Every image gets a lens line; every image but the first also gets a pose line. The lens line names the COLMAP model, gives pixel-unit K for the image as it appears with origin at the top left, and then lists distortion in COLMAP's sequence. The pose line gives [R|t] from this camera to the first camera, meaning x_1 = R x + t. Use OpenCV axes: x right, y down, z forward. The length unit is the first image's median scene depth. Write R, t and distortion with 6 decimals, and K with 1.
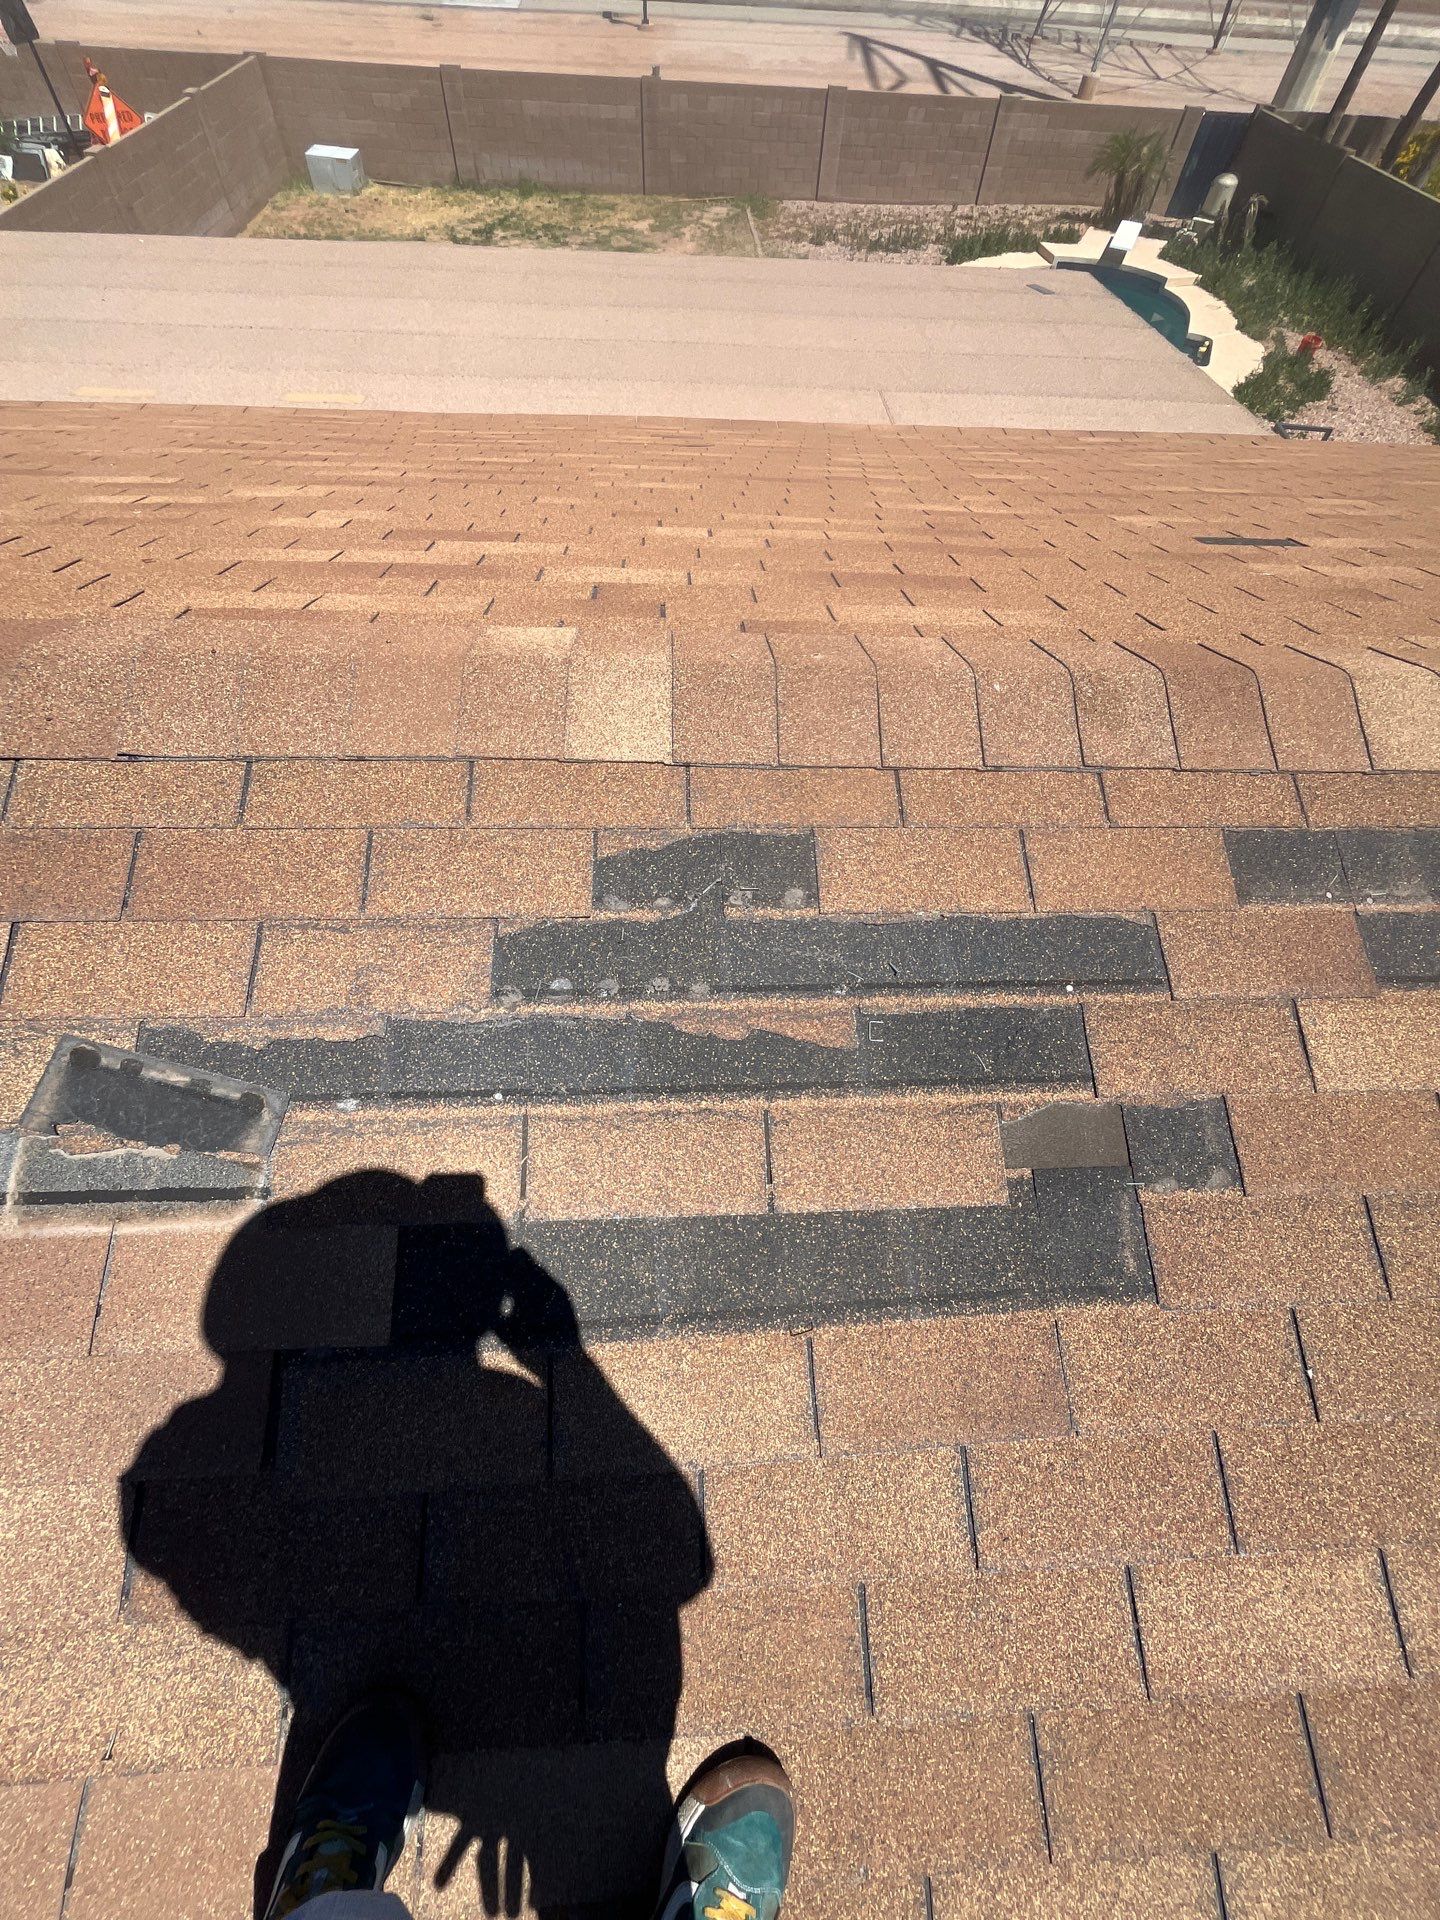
lens RADIAL K [[796.1, 0, 720.2], [0, 796.1, 954.1], [0, 0, 1]] dist [0.000224, 0.001037]
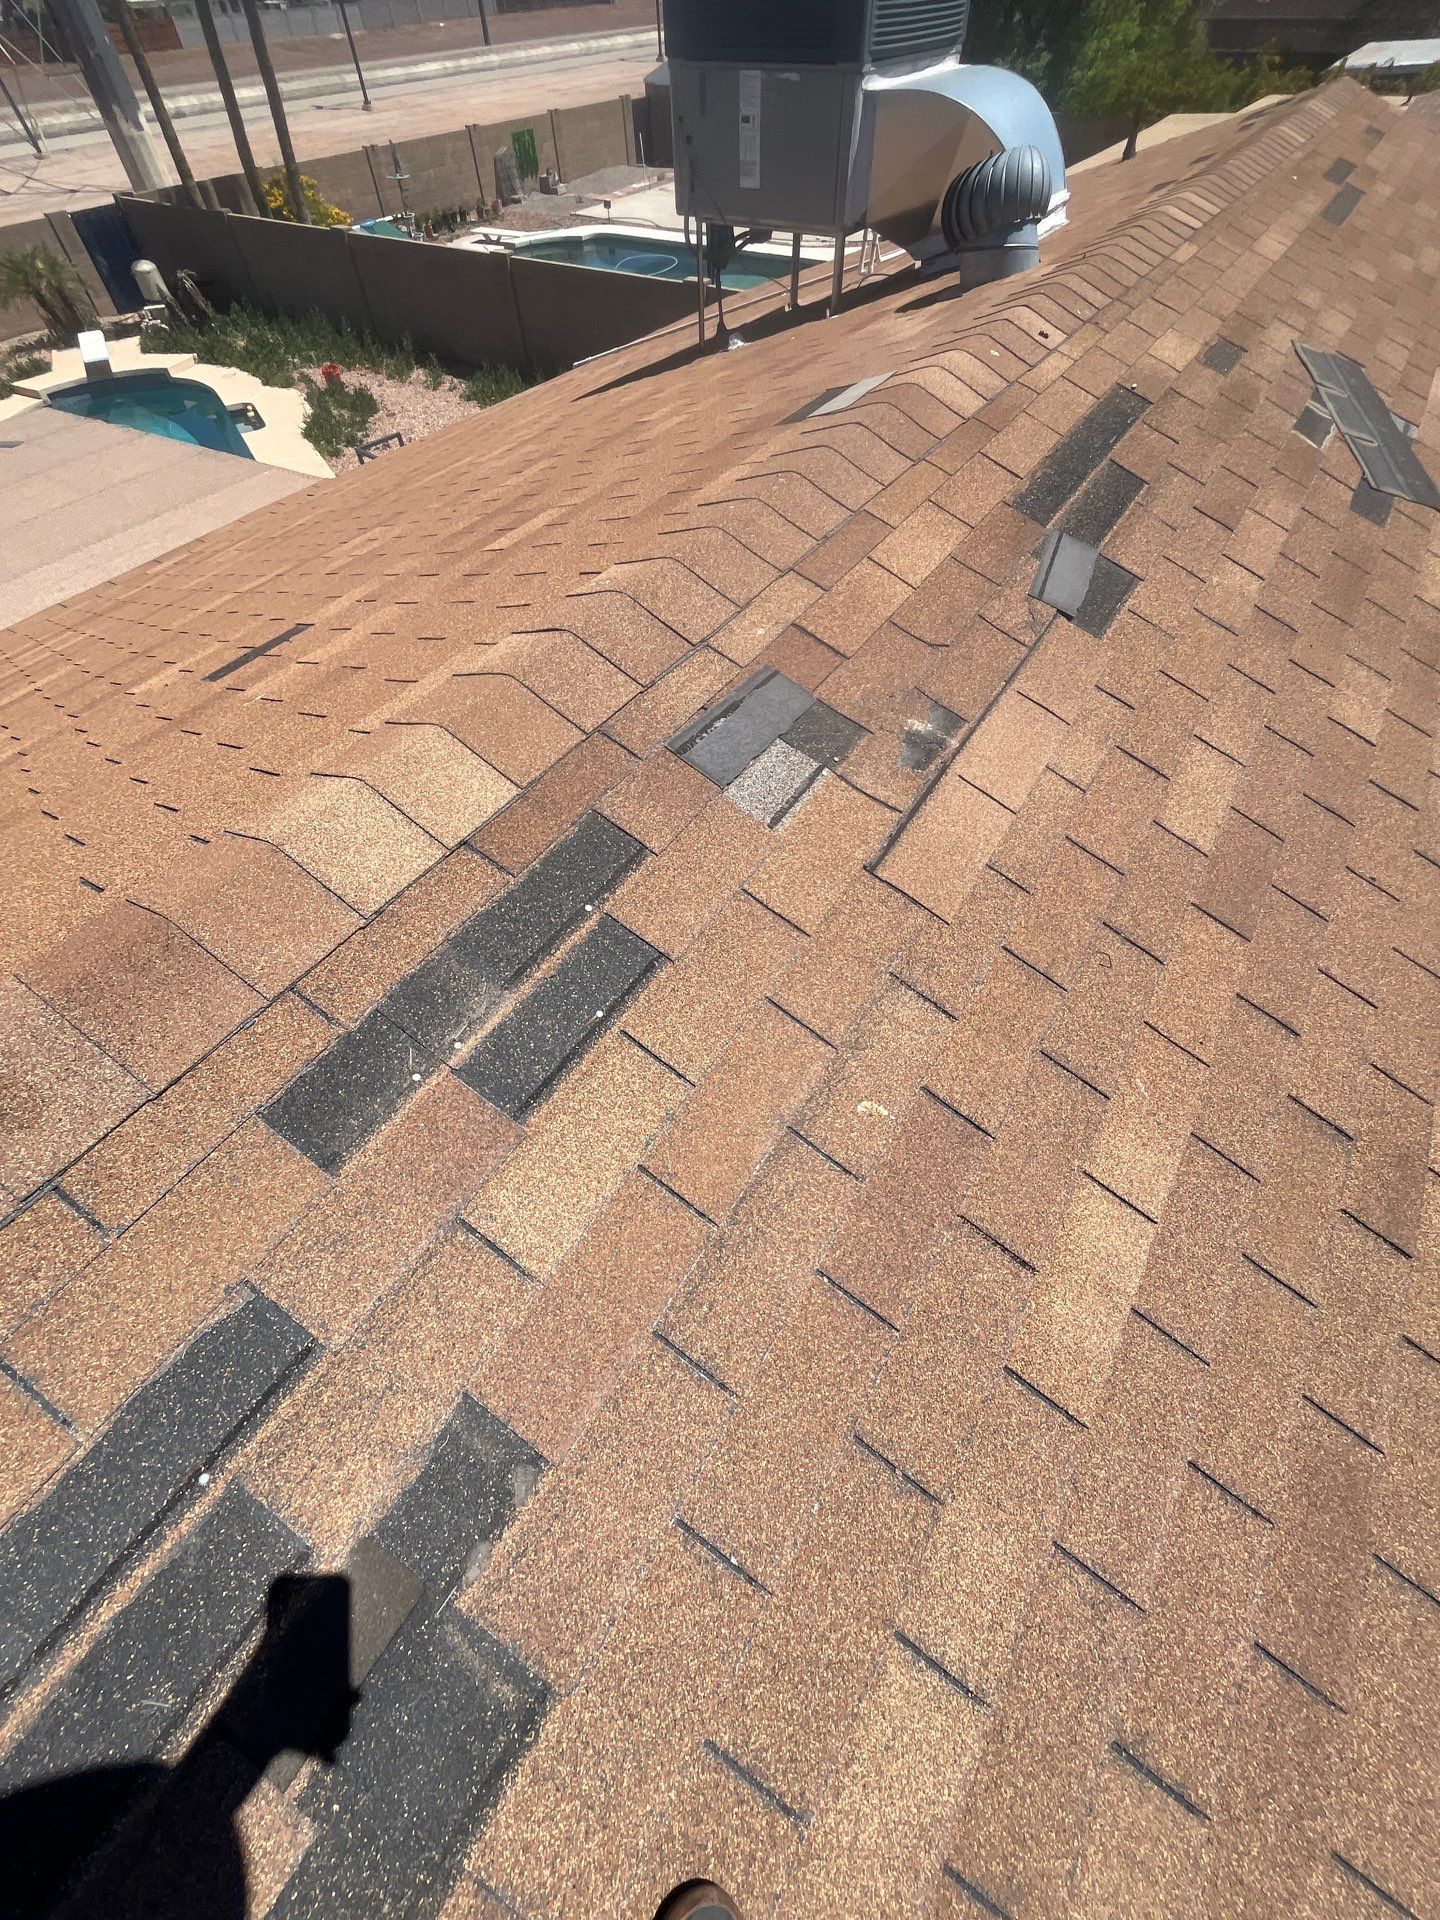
lens RADIAL K [[796.1, 0, 720.6], [0, 796.1, 965.3], [0, 0, 1]] dist [0.000224, 0.001037]
pose [[0.588681, -0.679536, 0.437819, 0.647891], [0.696251, 0.701413, 0.152494, -0.059942], [-0.410718, 0.215062, 0.886036, 0.078203]]
